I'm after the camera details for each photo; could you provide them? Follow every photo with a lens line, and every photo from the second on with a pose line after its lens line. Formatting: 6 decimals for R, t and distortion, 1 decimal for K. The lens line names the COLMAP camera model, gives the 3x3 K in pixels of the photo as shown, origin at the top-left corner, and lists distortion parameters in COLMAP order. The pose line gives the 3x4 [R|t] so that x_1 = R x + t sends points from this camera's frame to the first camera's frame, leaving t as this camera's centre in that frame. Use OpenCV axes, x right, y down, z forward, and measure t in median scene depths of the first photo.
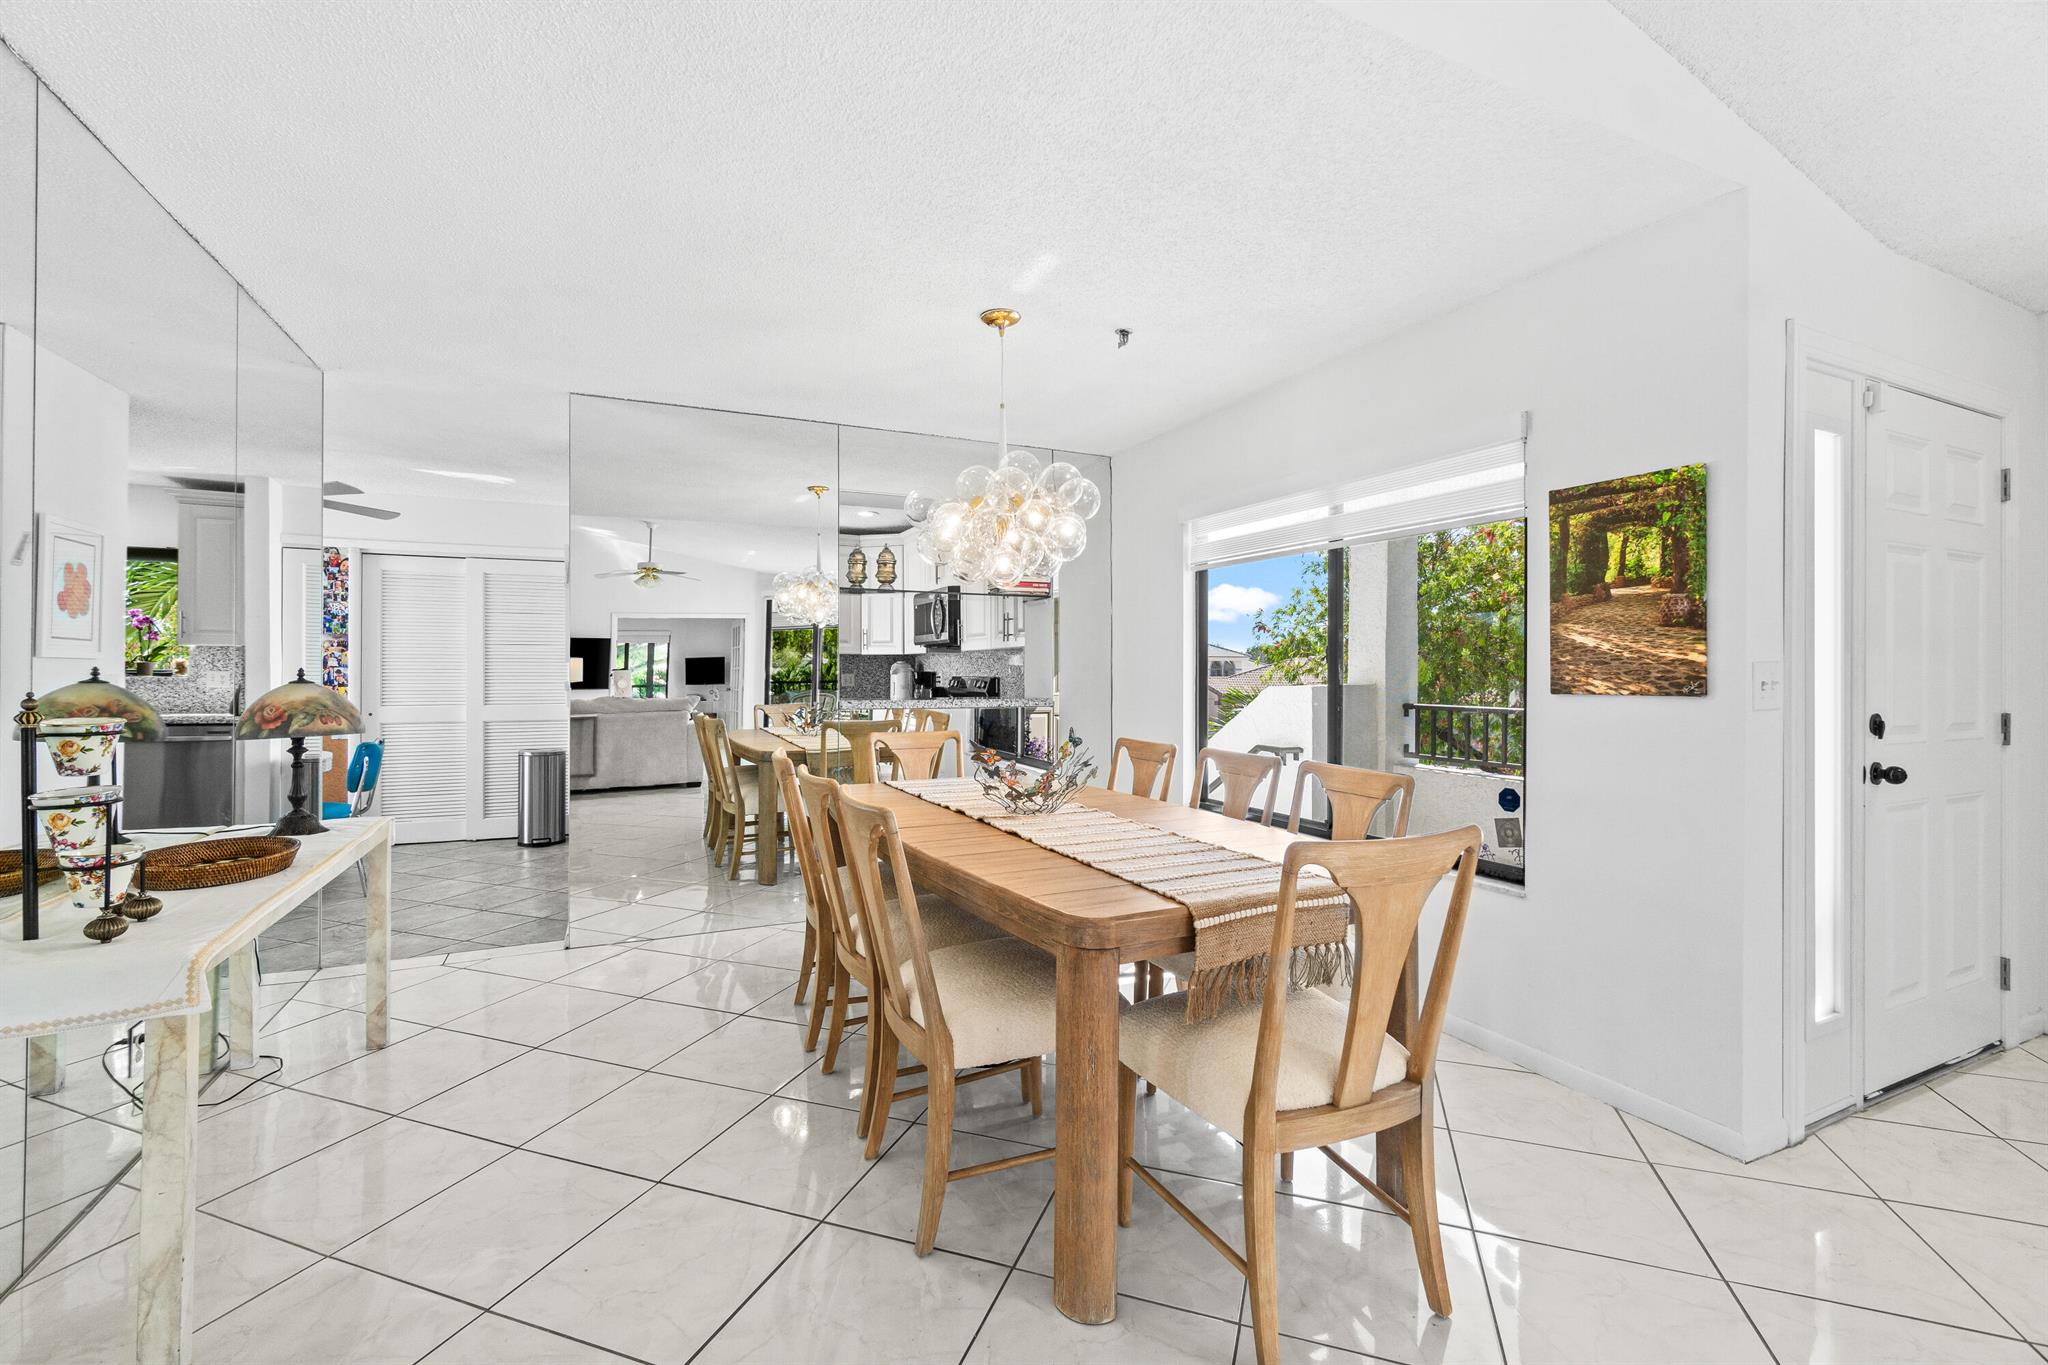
lens RADIAL K [[882.0, 0, 1036.8], [0, 882.0, 669.3], [0, 0, 1]] dist [-0.006865, 0.000080]
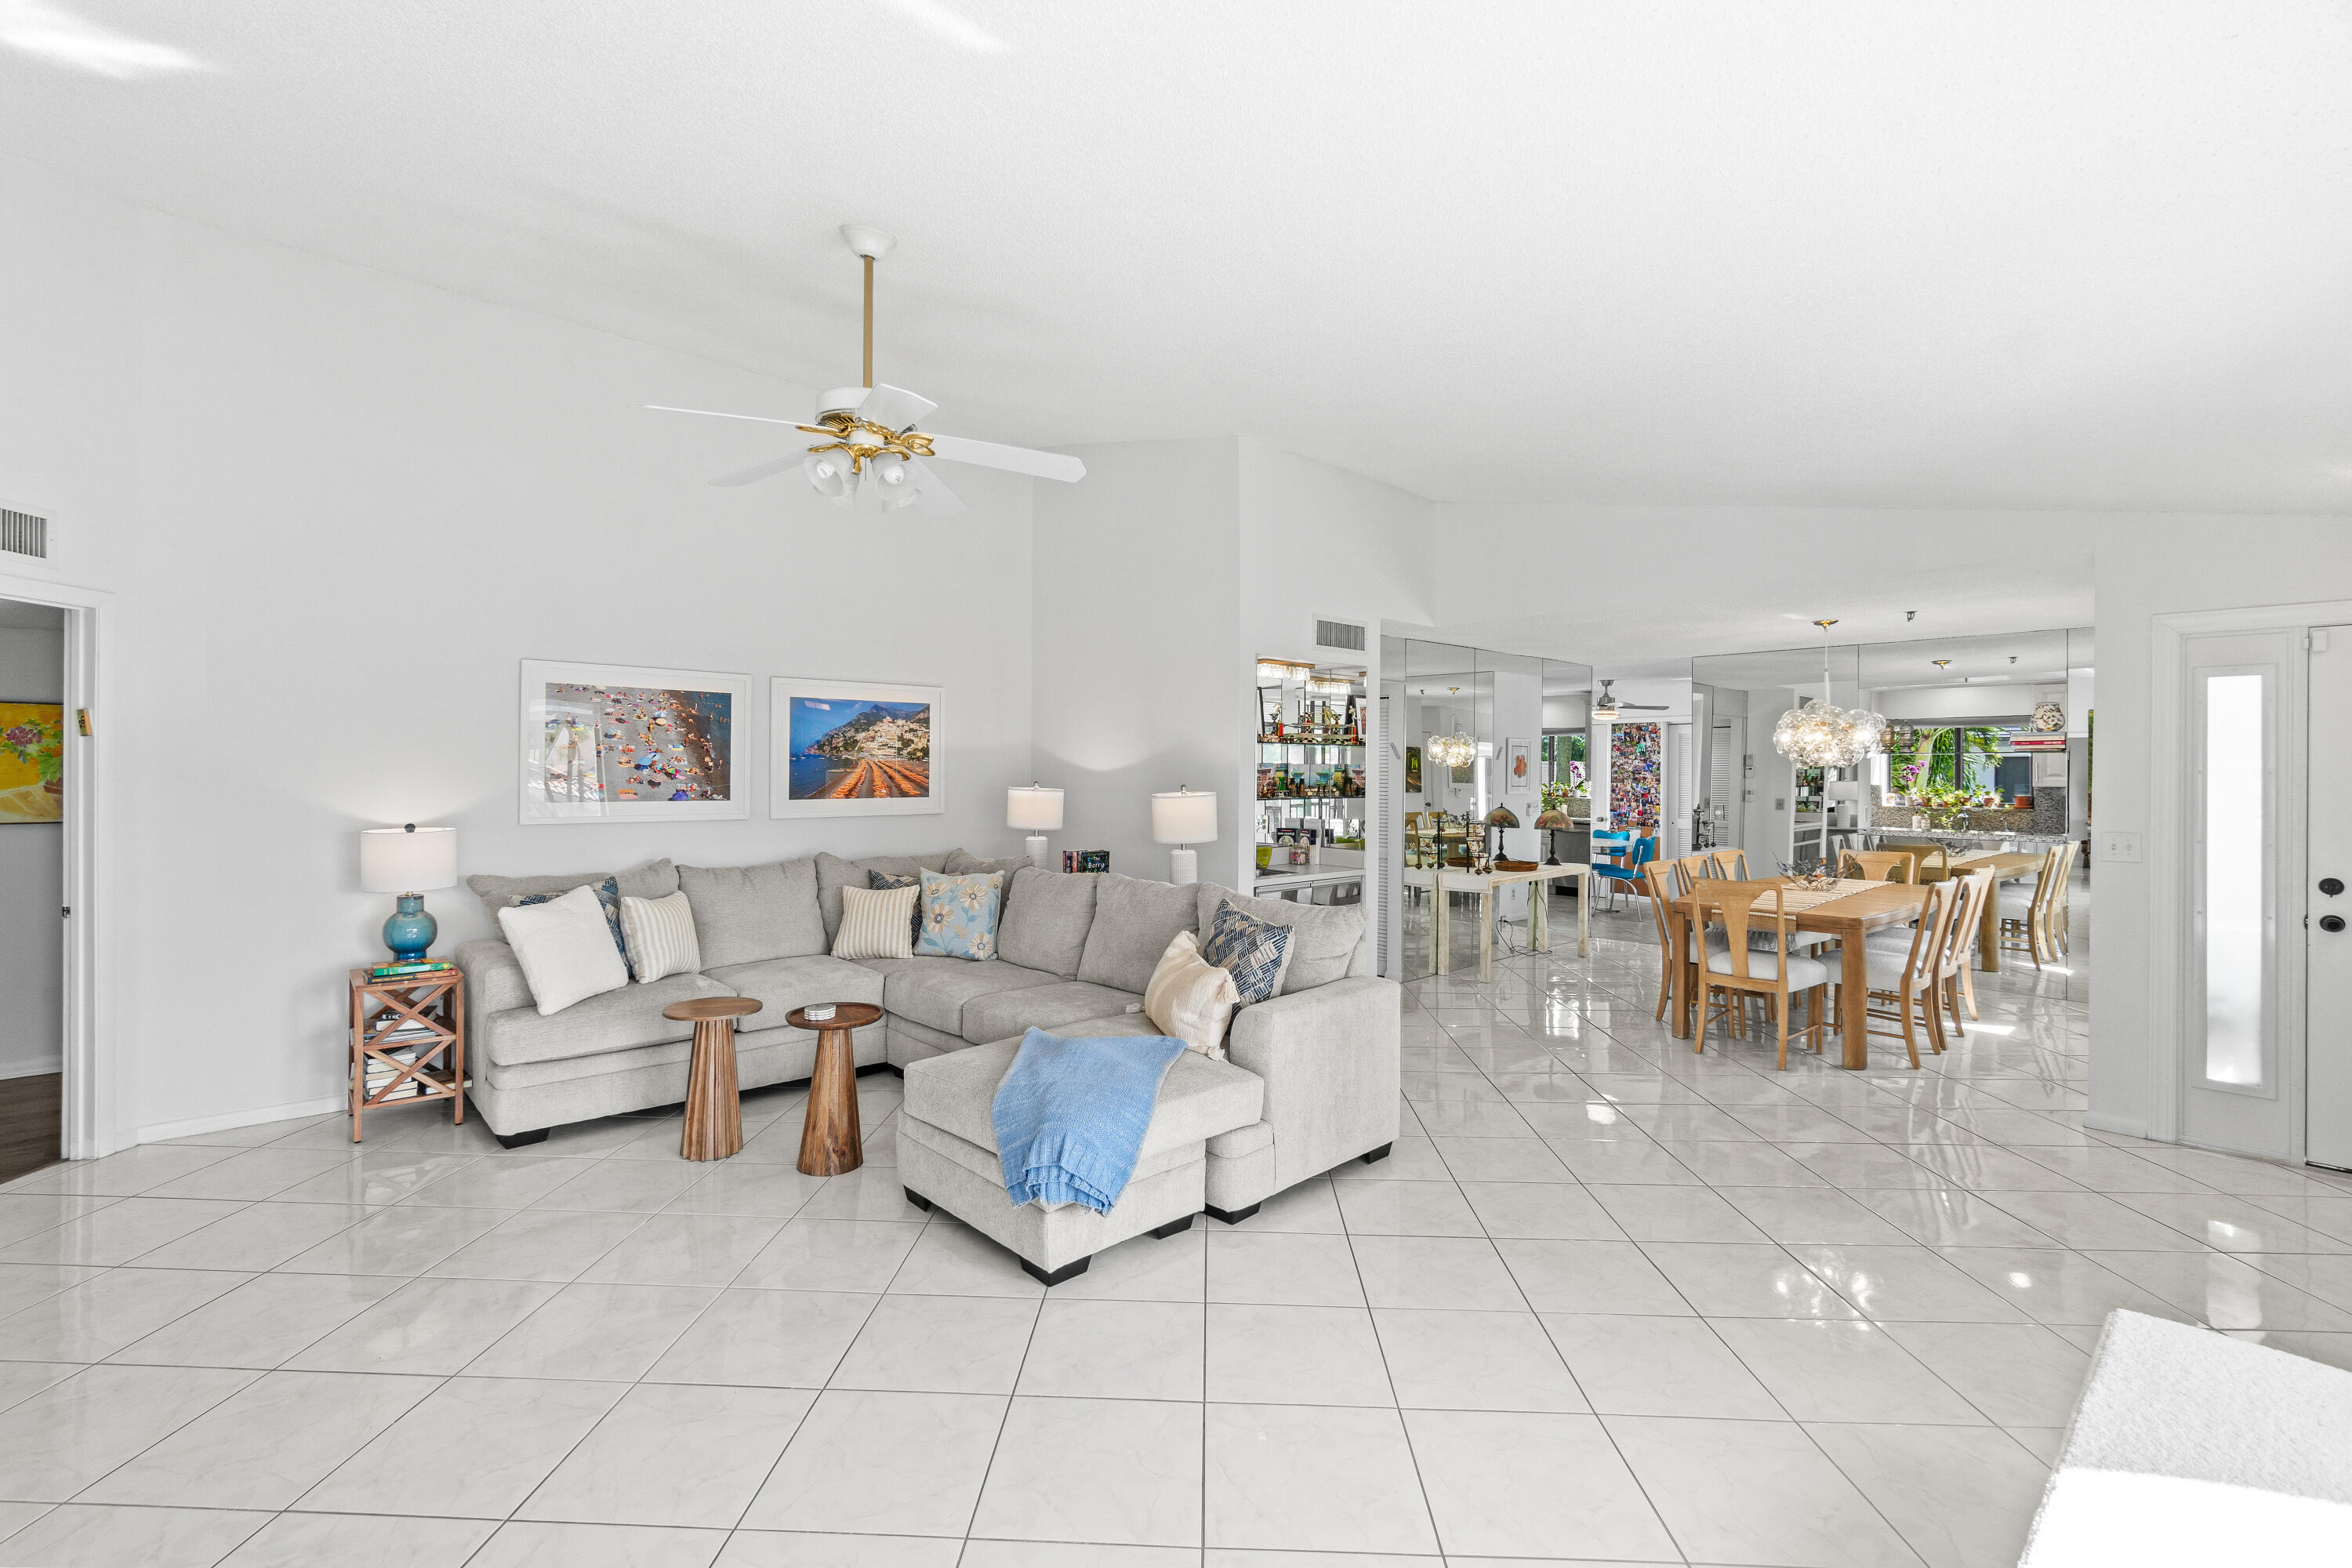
lens RADIAL K [[1012.9, 0, 1173.4], [0, 1012.9, 767.2], [0, 0, 1]] dist [-0.006865, 0.000080]
pose [[0.298888, -0.003226, -0.954283, 1.309646], [-0.002385, 0.999989, -0.004127, -0.072738], [0.954285, 0.003510, 0.298877, -0.773760]]
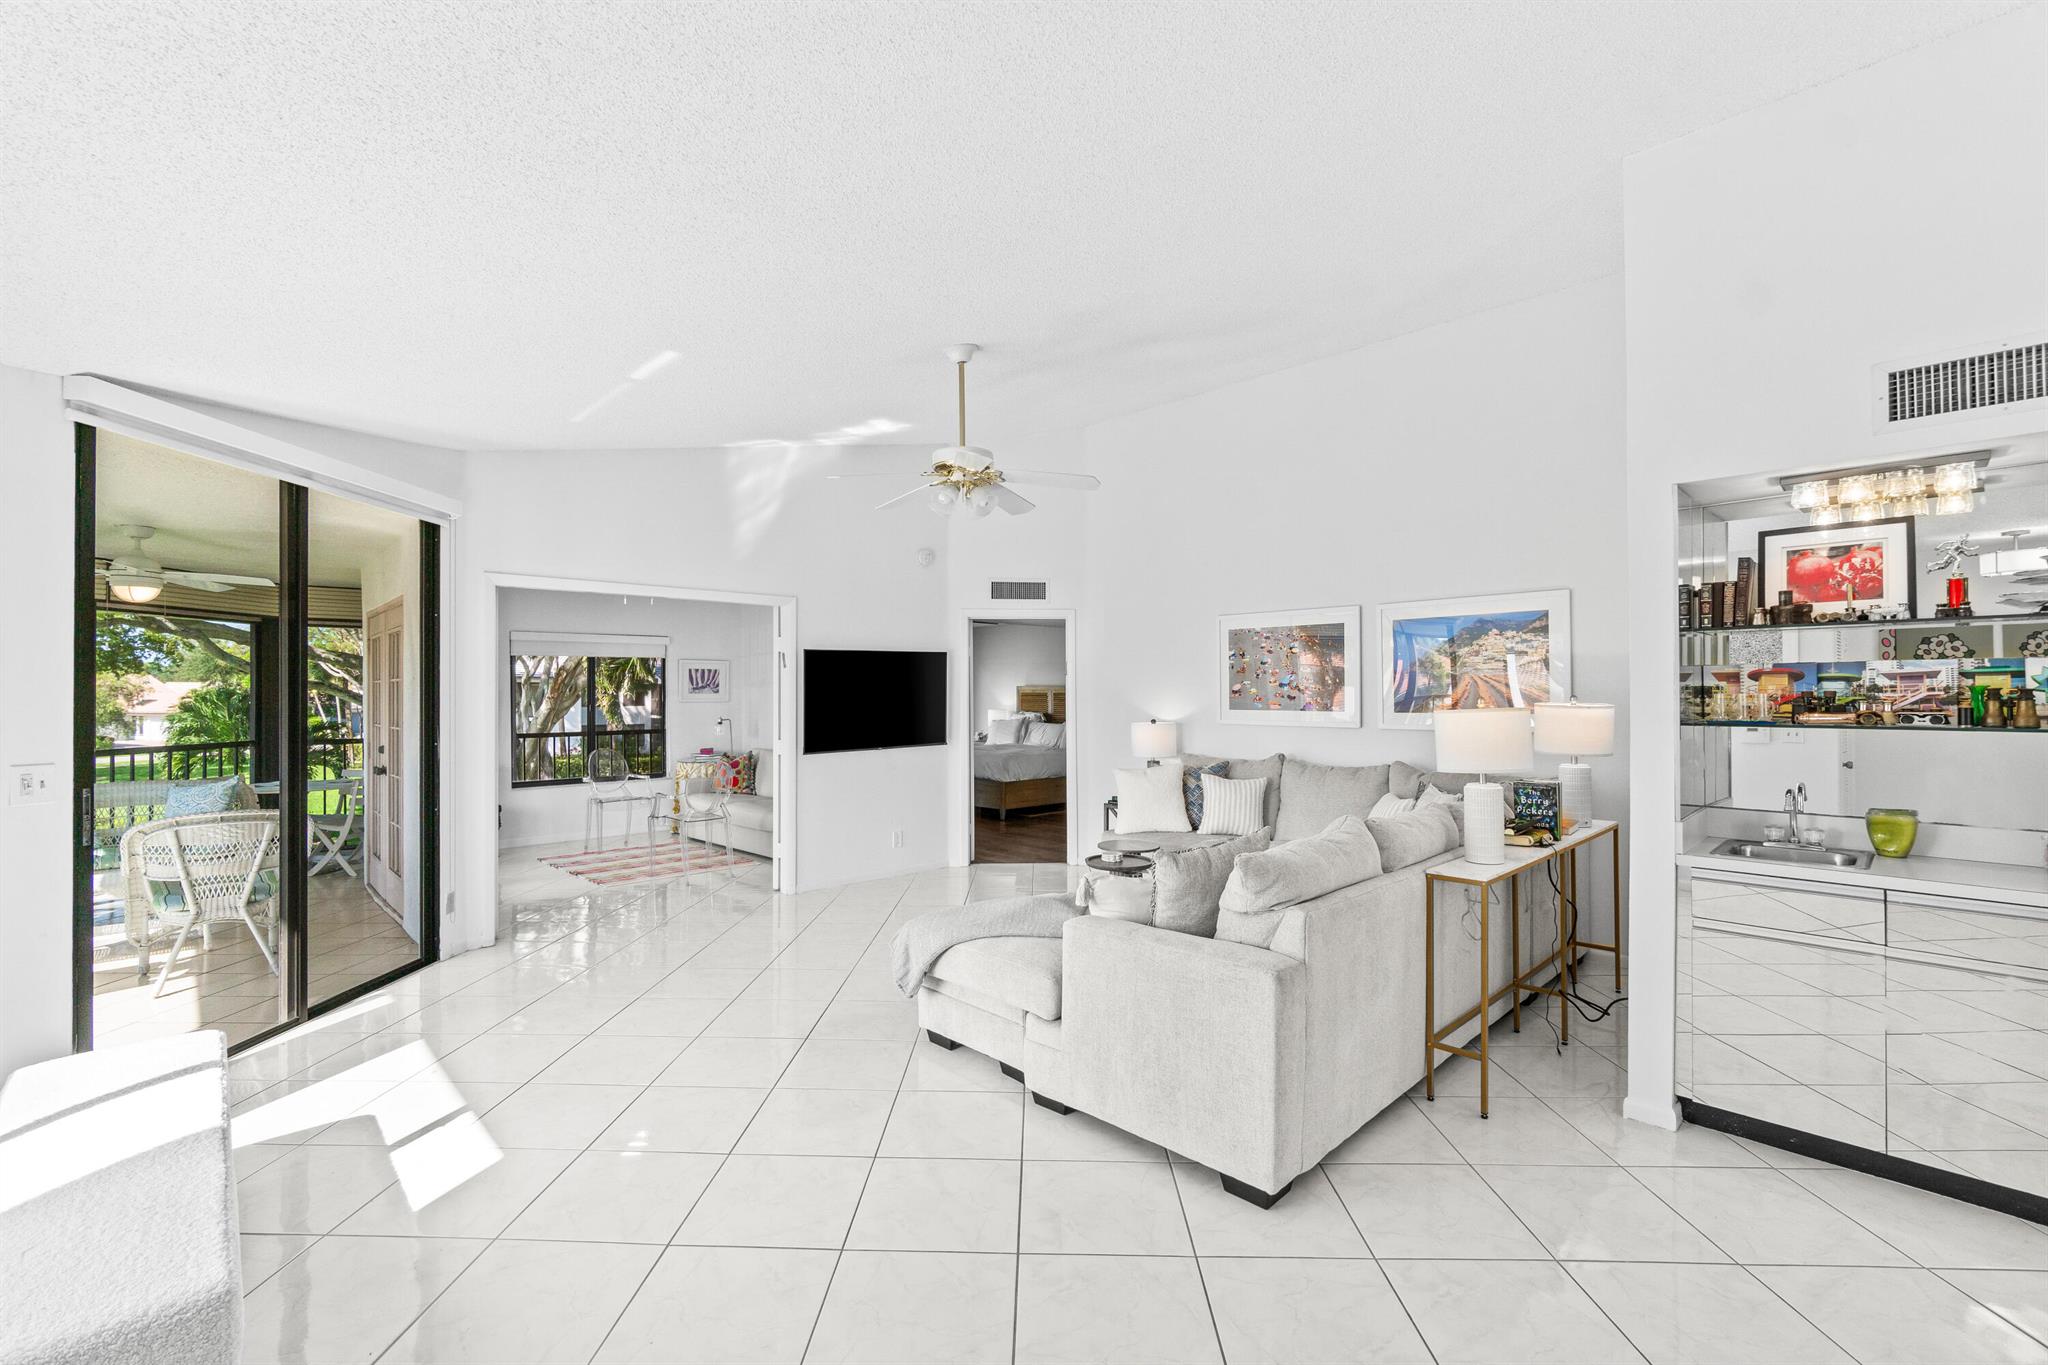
lens RADIAL K [[882.0, 0, 1027.9], [0, 882.0, 687.0], [0, 0, 1]] dist [-0.006865, 0.000080]
pose [[-0.949183, -0.001886, -0.314719, 0.722172], [0.001599, 0.999940, -0.010815, -0.055598], [0.314721, -0.010769, -0.949123, 0.372174]]
